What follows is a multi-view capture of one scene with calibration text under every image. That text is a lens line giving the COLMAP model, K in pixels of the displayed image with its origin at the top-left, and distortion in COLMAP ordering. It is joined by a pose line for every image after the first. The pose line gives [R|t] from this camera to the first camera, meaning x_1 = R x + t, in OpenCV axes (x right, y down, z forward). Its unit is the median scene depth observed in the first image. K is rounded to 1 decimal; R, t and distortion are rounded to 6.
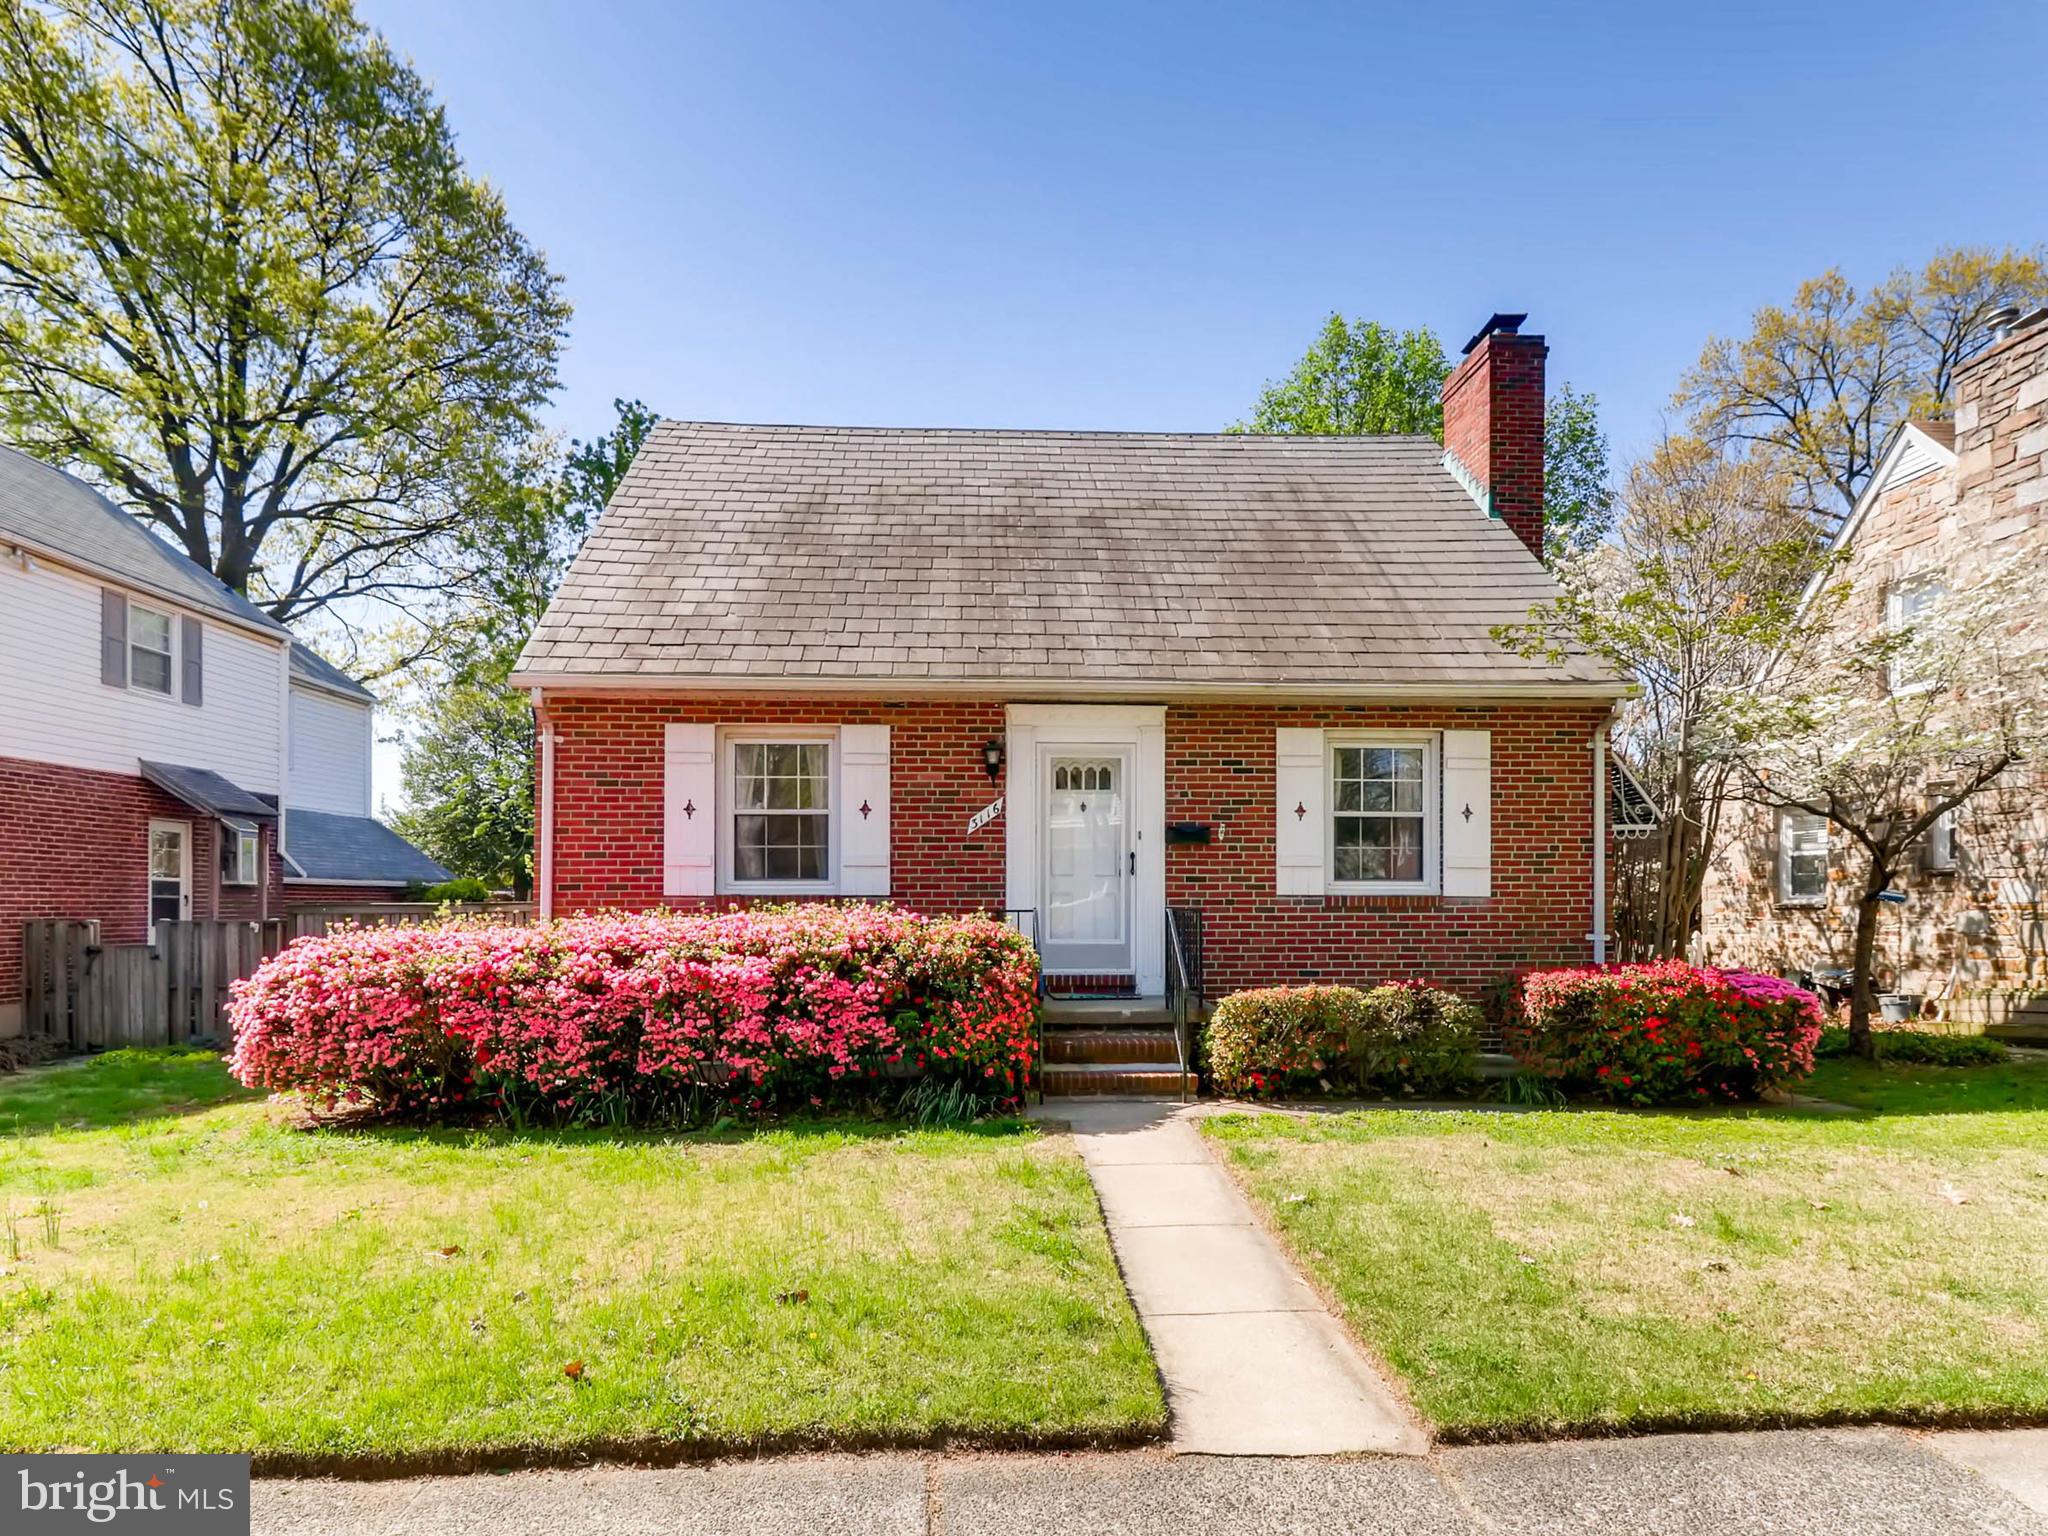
lens RADIAL K [[1196.0, 0, 1012.2], [0, 1196.0, 890.9], [0, 0, 1]] dist [0.020779, -0.009602]
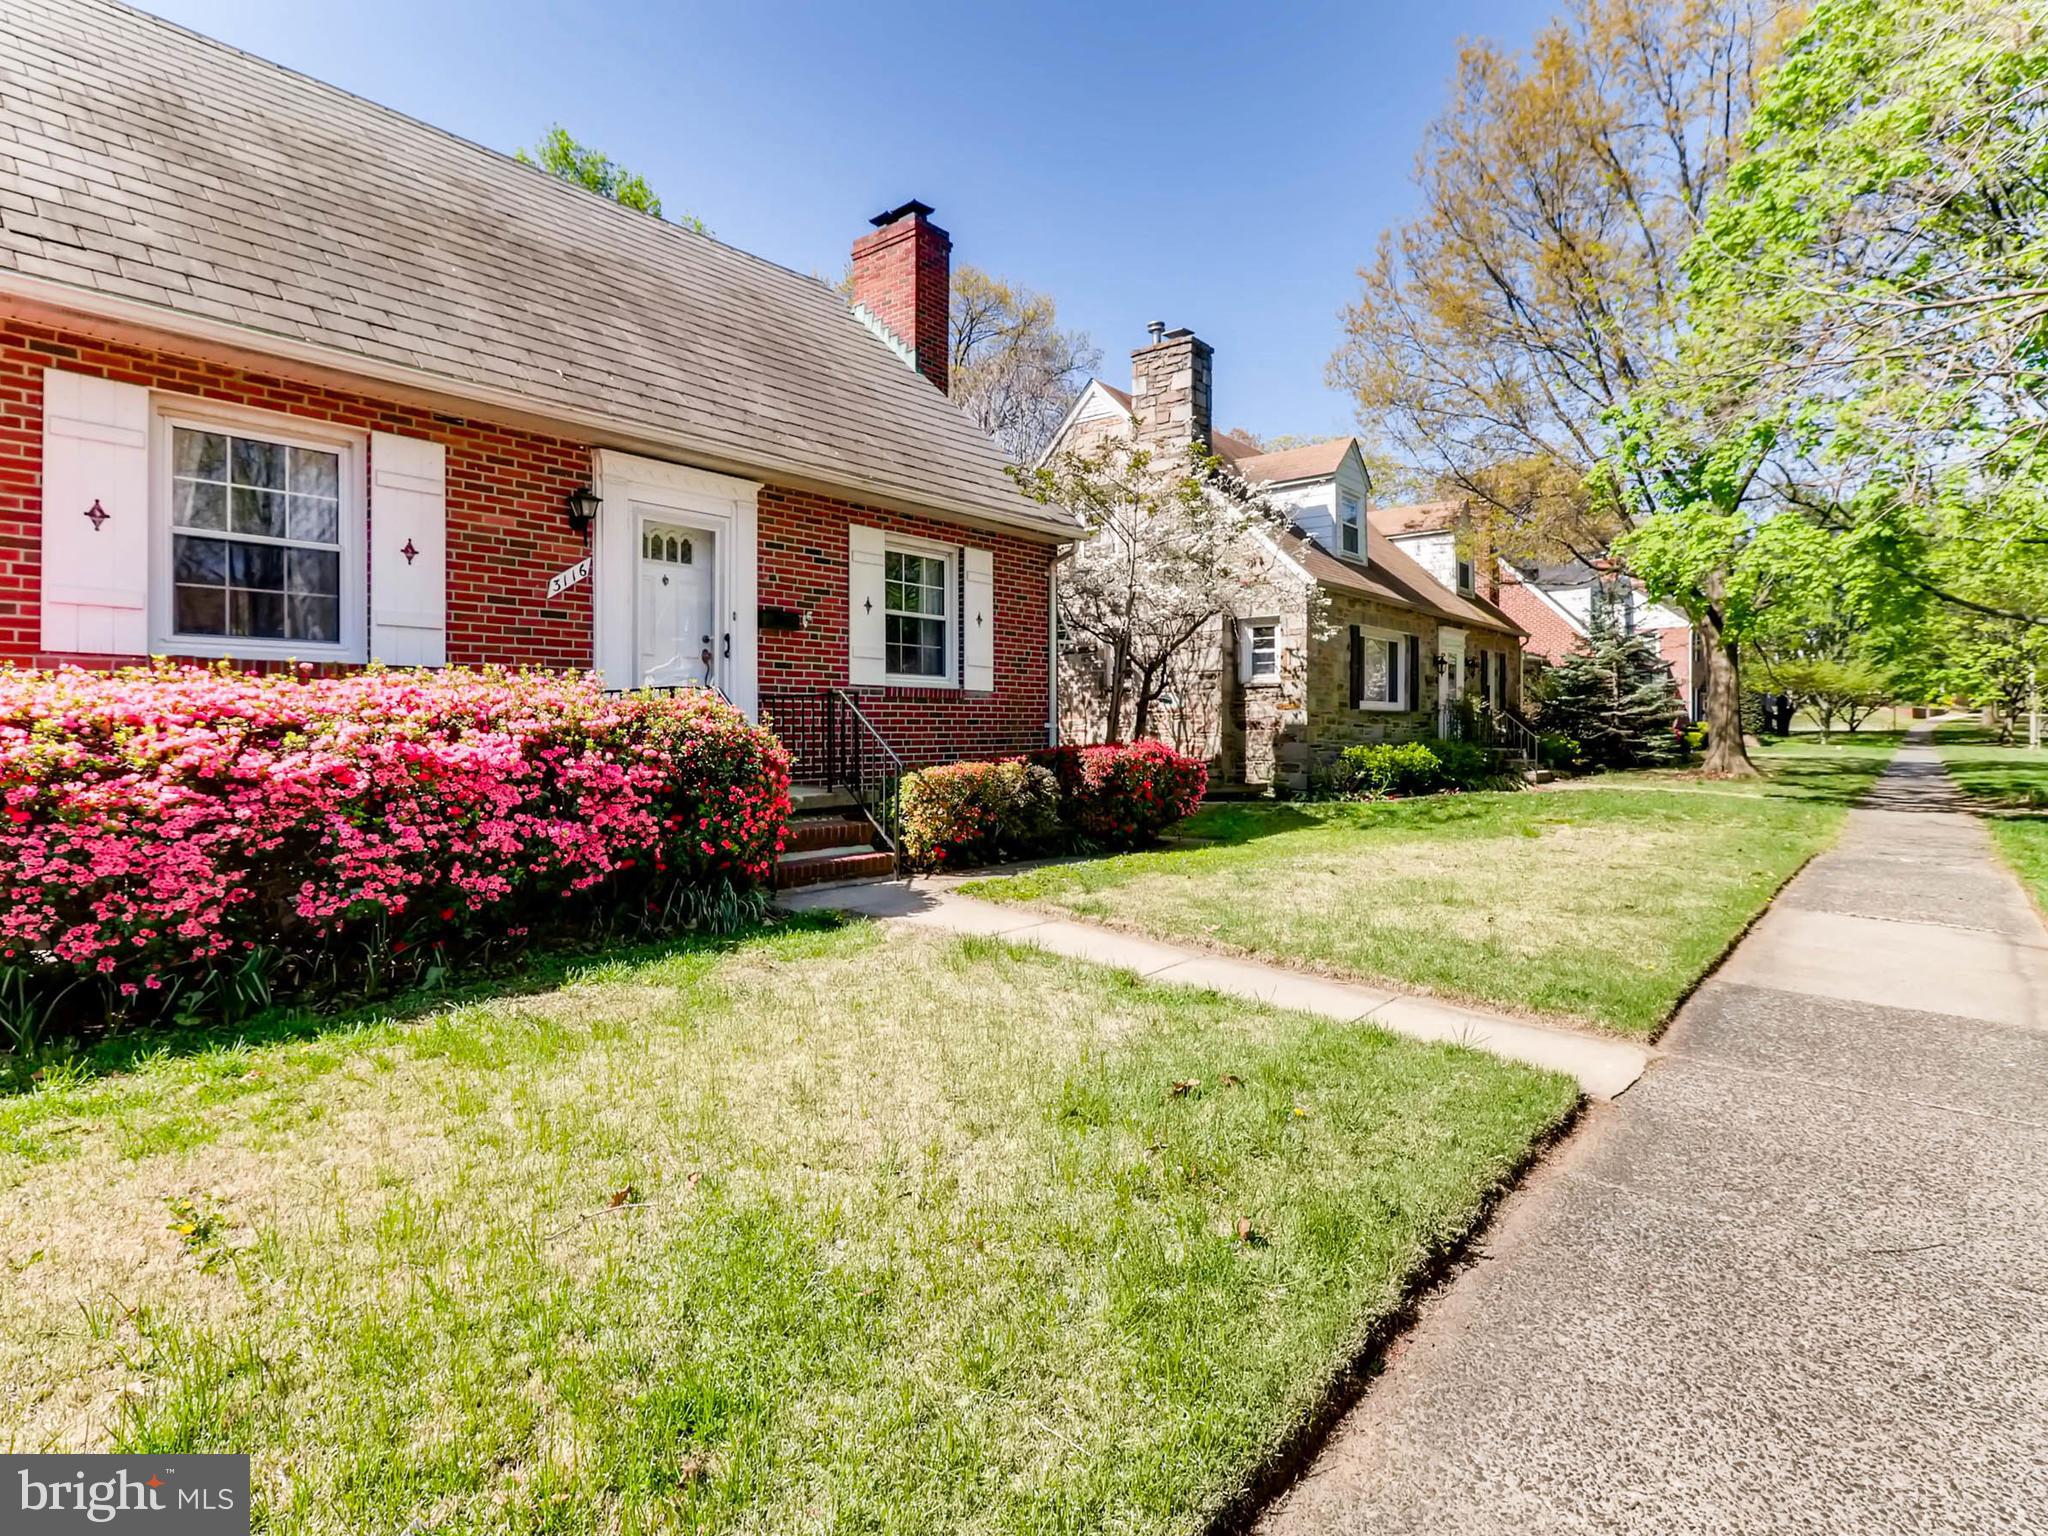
lens RADIAL K [[1056.5, 0, 1082.8], [0, 1056.5, 732.7], [0, 0, 1]] dist [0.012560, -0.005054]
pose [[0.659374, -0.002910, 0.751810, -0.337882], [-0.010392, 0.999862, 0.012985, 0.031700], [-0.751744, -0.016375, 0.659252, 0.238425]]
